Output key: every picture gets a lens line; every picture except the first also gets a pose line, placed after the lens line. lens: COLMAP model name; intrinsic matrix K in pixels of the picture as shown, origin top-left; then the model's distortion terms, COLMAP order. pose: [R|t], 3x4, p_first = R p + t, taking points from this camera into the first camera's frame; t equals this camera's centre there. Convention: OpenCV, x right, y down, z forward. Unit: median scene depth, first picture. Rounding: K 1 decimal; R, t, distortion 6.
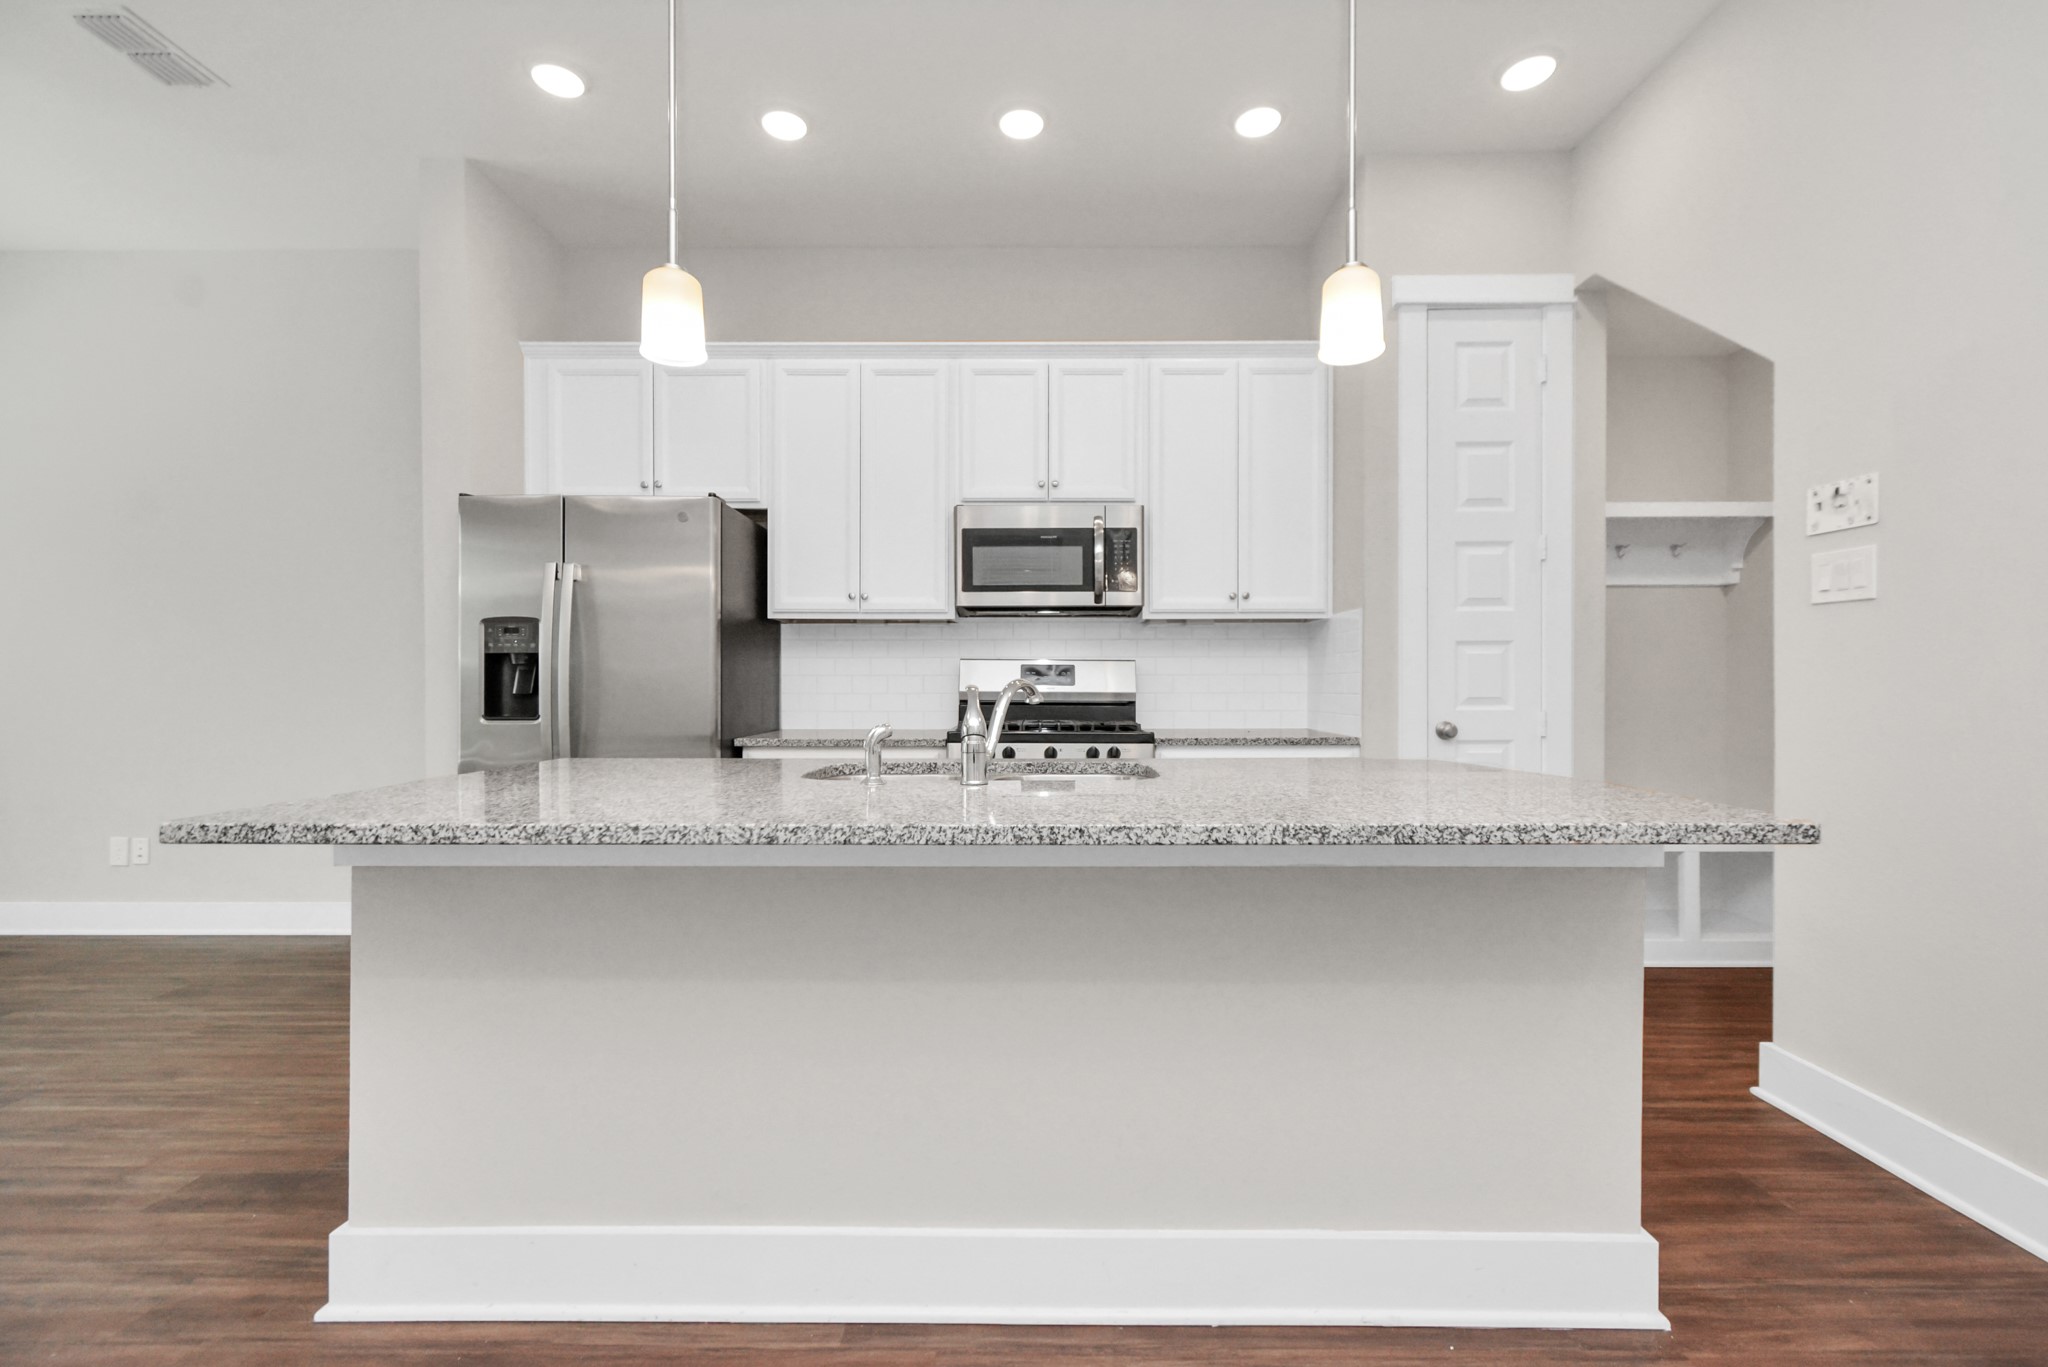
lens RADIAL K [[904.9, 0, 1027.6], [0, 904.9, 675.9], [0, 0, 1]] dist [0.006108, -0.002940]
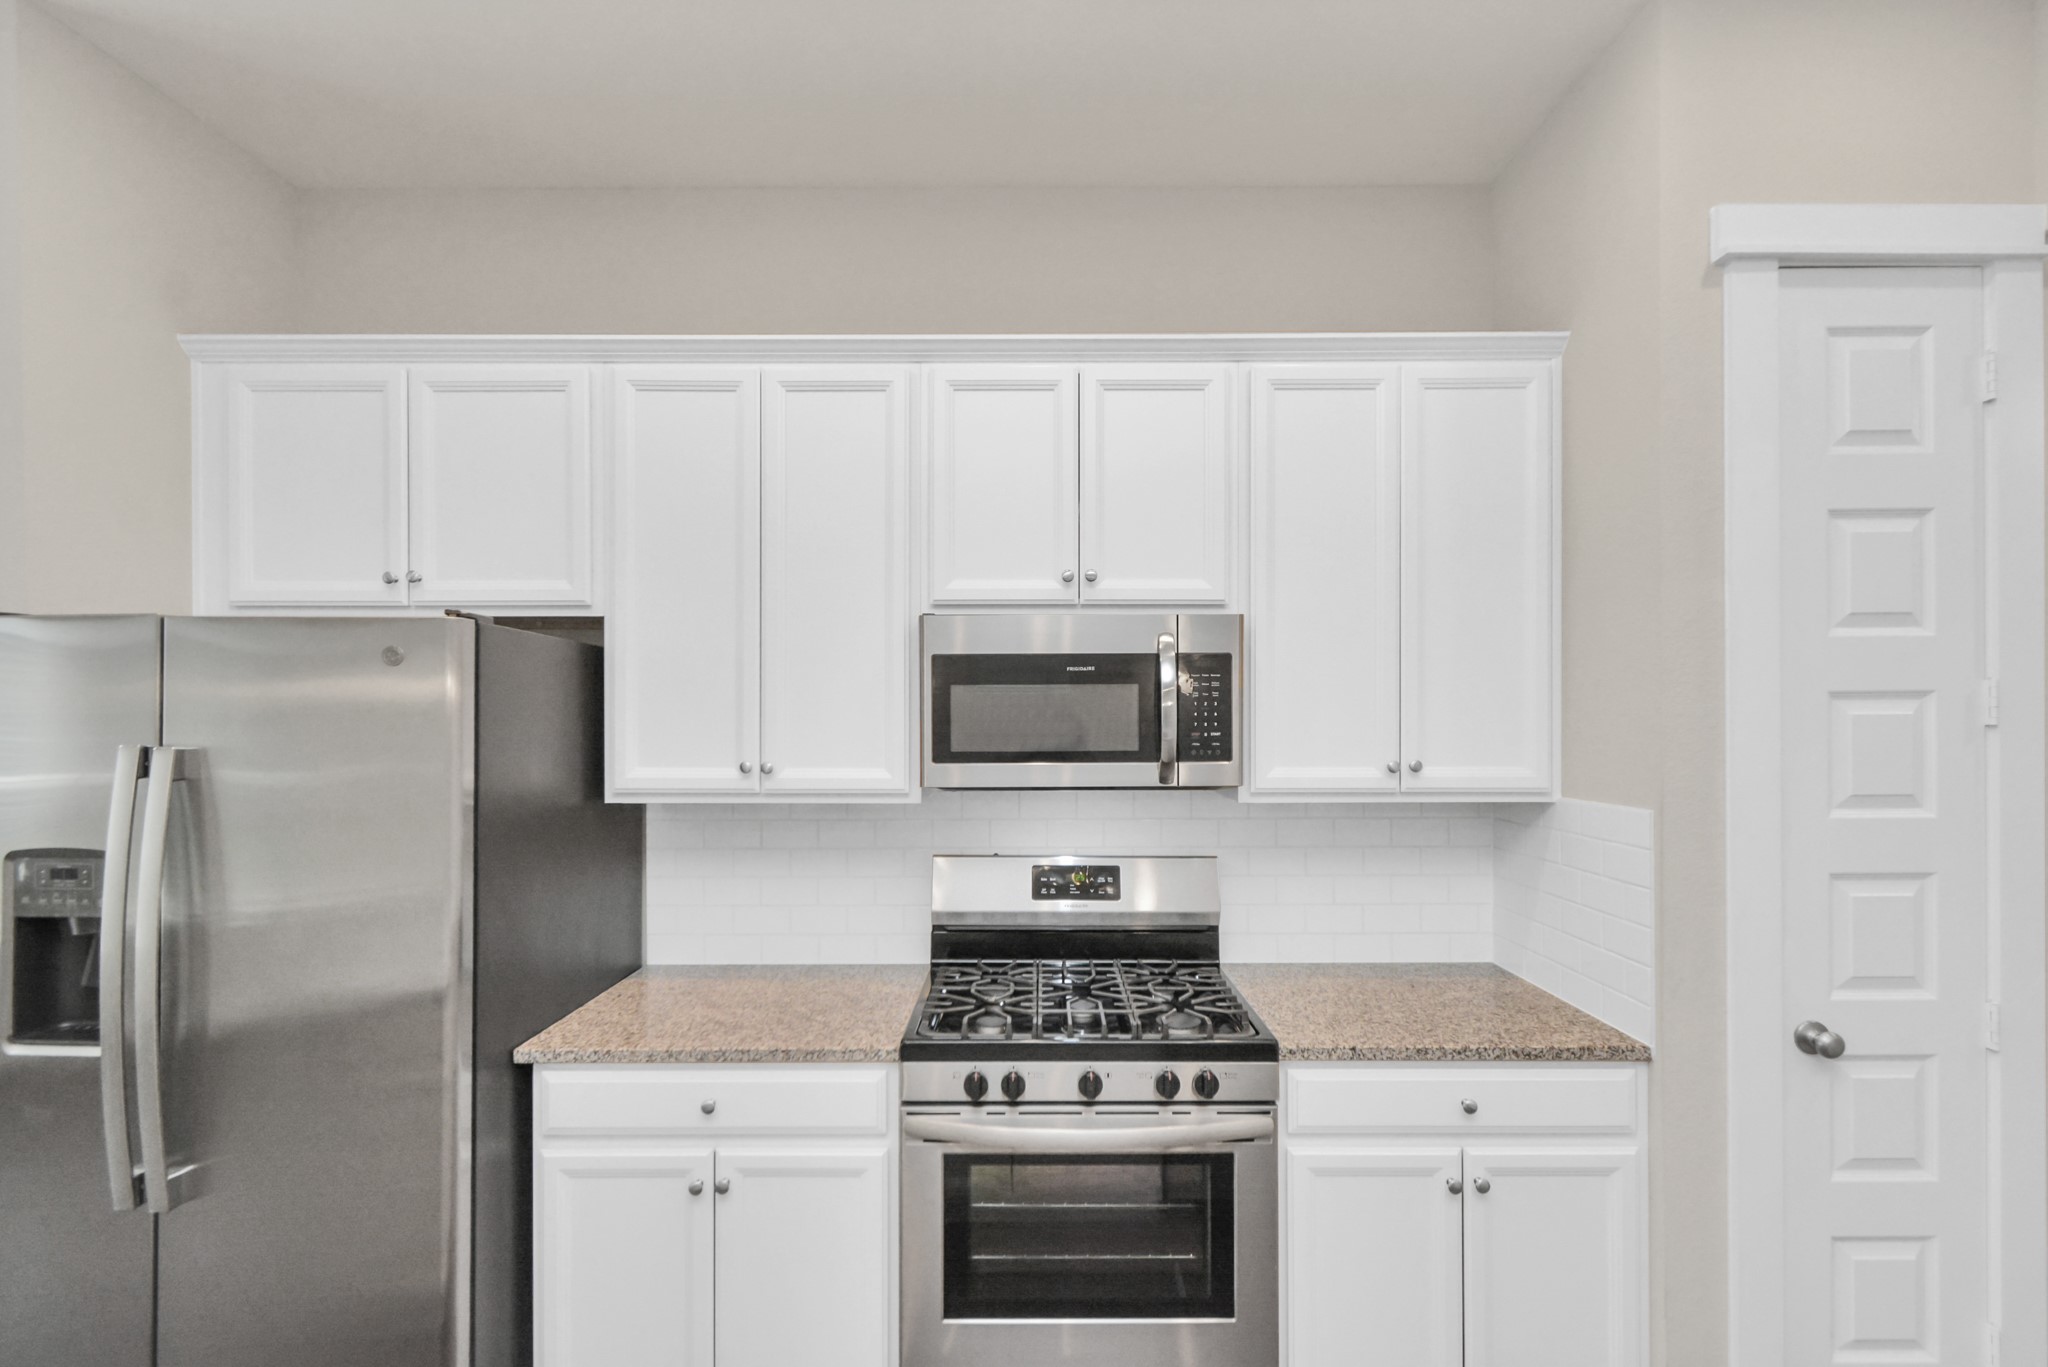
lens RADIAL K [[904.9, 0, 1036.4], [0, 904.9, 719.2], [0, 0, 1]] dist [0.006108, -0.002940]
pose [[0.999979, -0.002315, 0.006059, -0.008696], [0.002271, 0.999971, 0.007335, -0.124988], [-0.006076, -0.007321, 0.999955, 0.415672]]
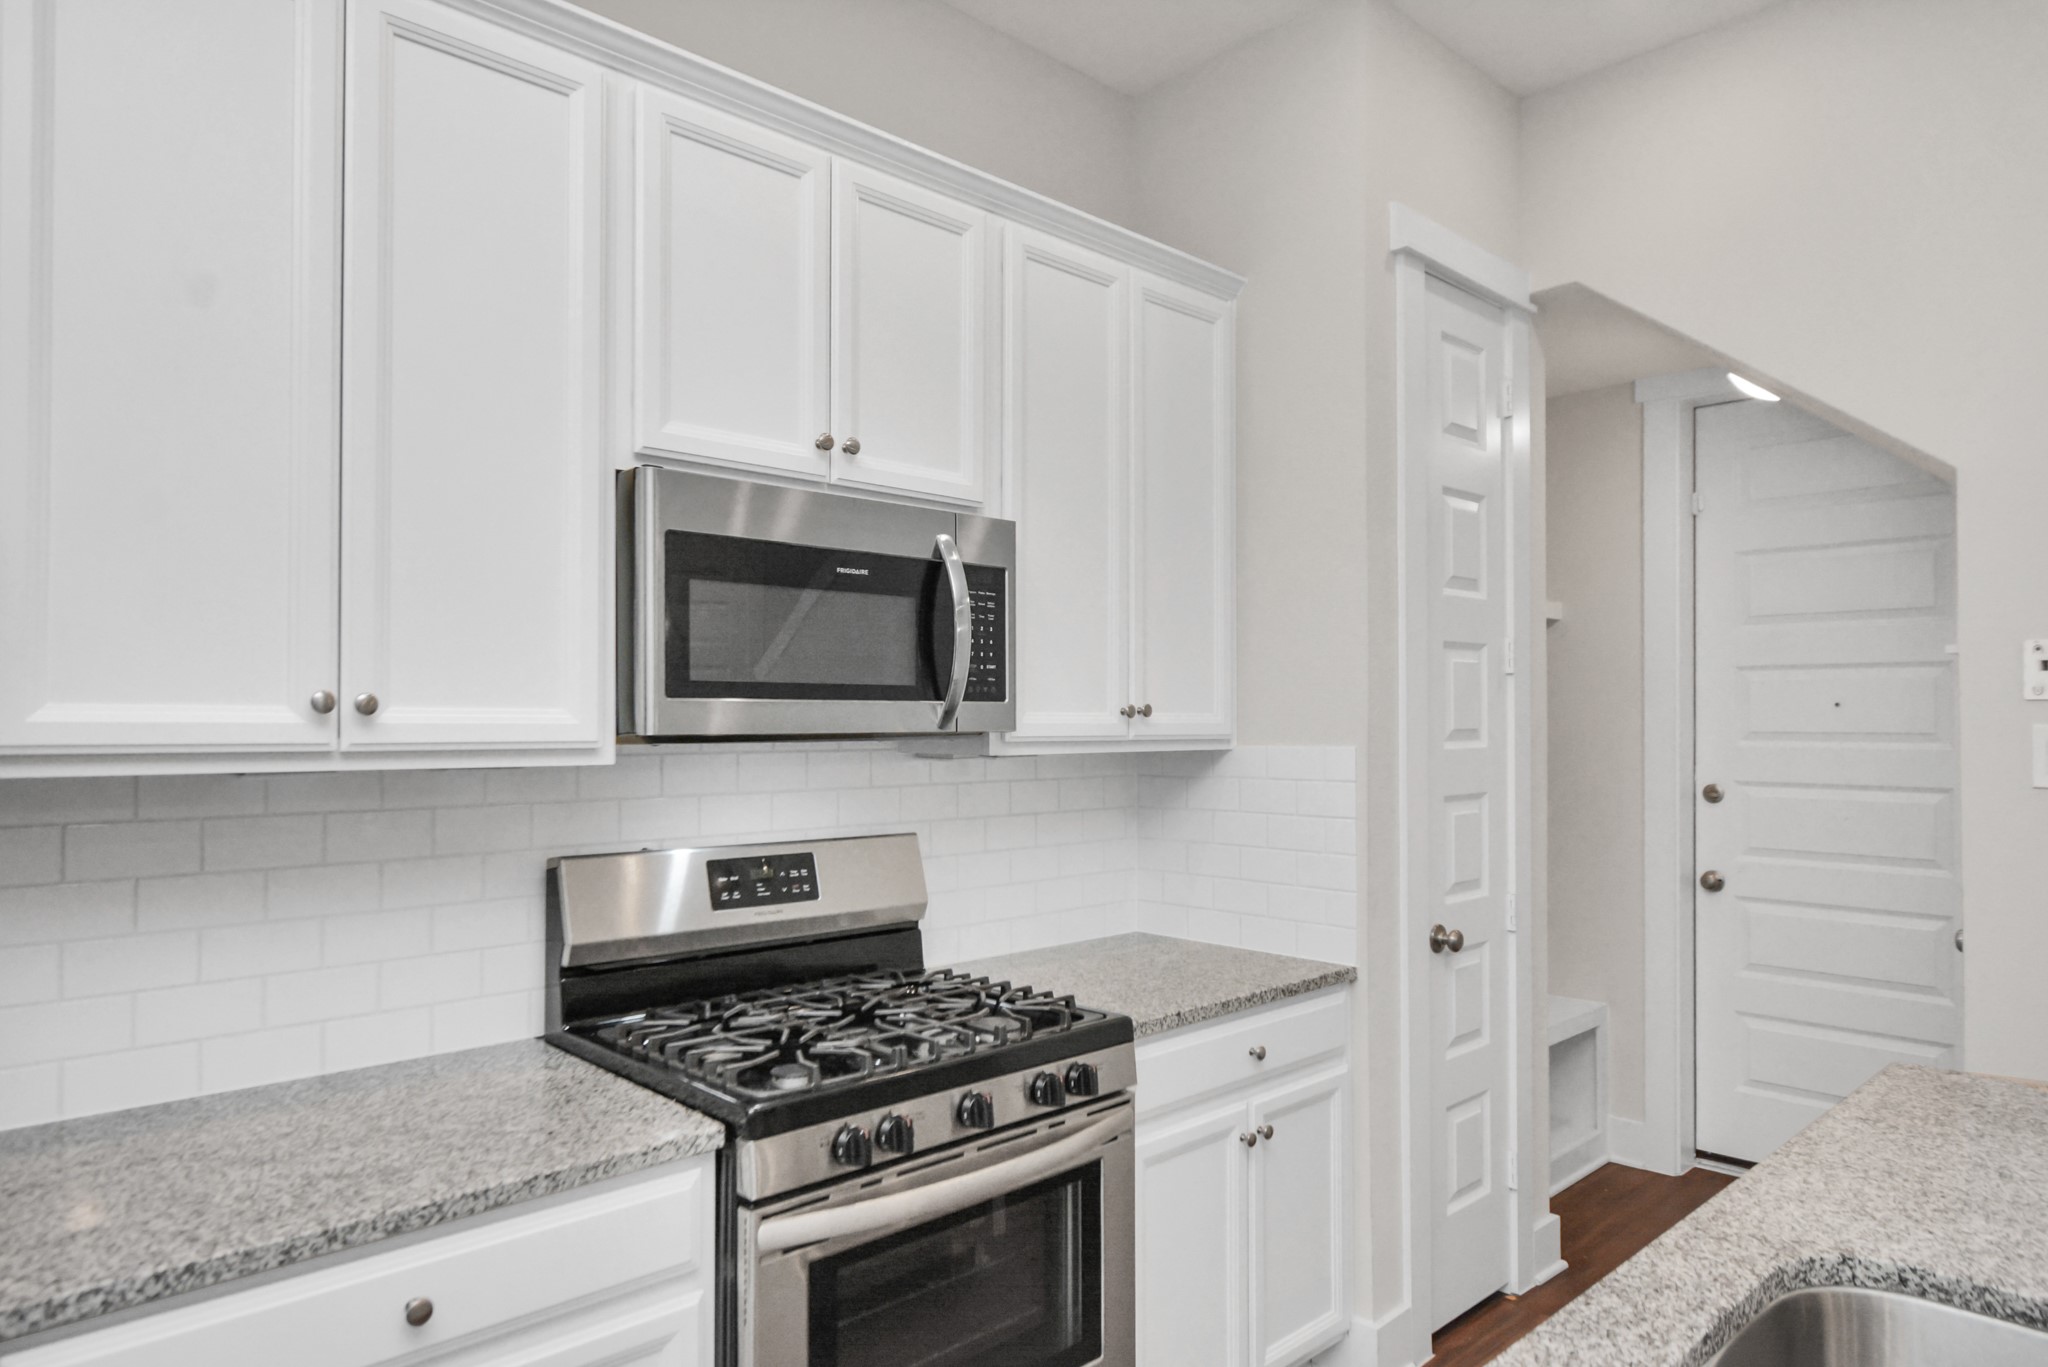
lens RADIAL K [[1248.6, 0, 1030.3], [0, 1248.6, 707.7], [0, 0, 1]] dist [-0.000483, 0.002941]
pose [[0.716339, 0.007531, 0.697712, -0.324172], [-0.005494, 0.999972, -0.005154, -0.086842], [-0.697731, -0.000141, 0.716360, 0.522470]]
